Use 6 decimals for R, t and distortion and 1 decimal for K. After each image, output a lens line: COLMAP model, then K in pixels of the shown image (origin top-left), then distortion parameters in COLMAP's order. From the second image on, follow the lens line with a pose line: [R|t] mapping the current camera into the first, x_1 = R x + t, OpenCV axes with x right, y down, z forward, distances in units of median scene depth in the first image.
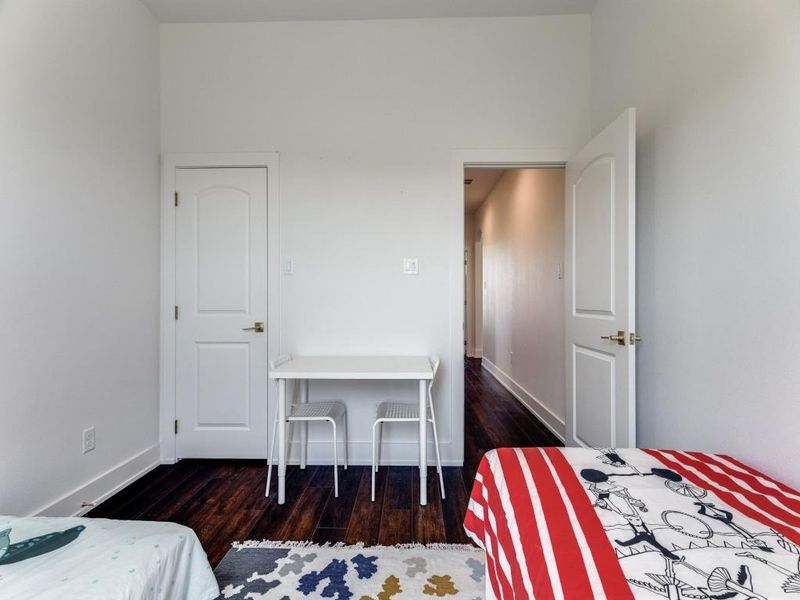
lens RADIAL K [[367.9, 0, 401.8], [0, 367.9, 300.6], [0, 0, 1]] dist [0.006553, 0.000188]
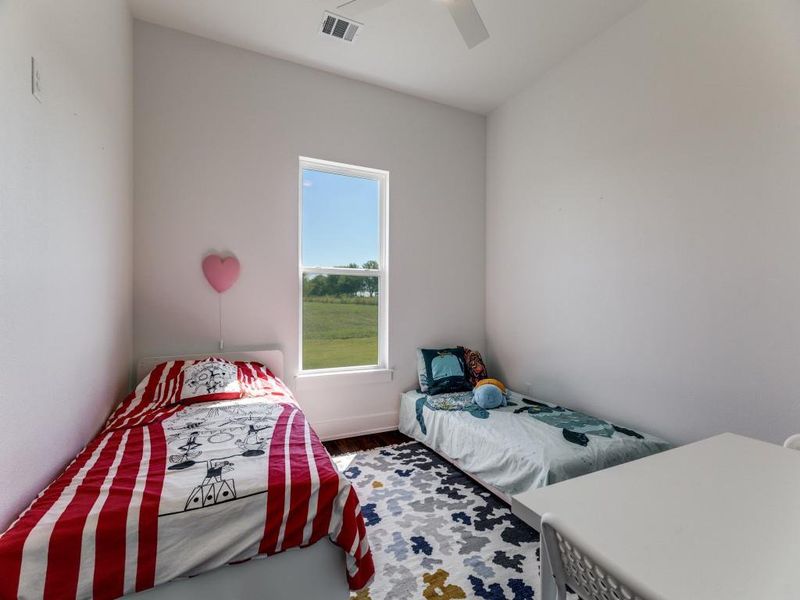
lens RADIAL K [[367.9, 0, 401.8], [0, 367.9, 300.6], [0, 0, 1]] dist [0.006553, 0.000188]
pose [[-0.889309, -0.002475, -0.457300, 0.707295], [-0.005035, 0.999978, 0.004381, -0.023183], [0.457279, 0.006199, -0.889301, 2.494967]]
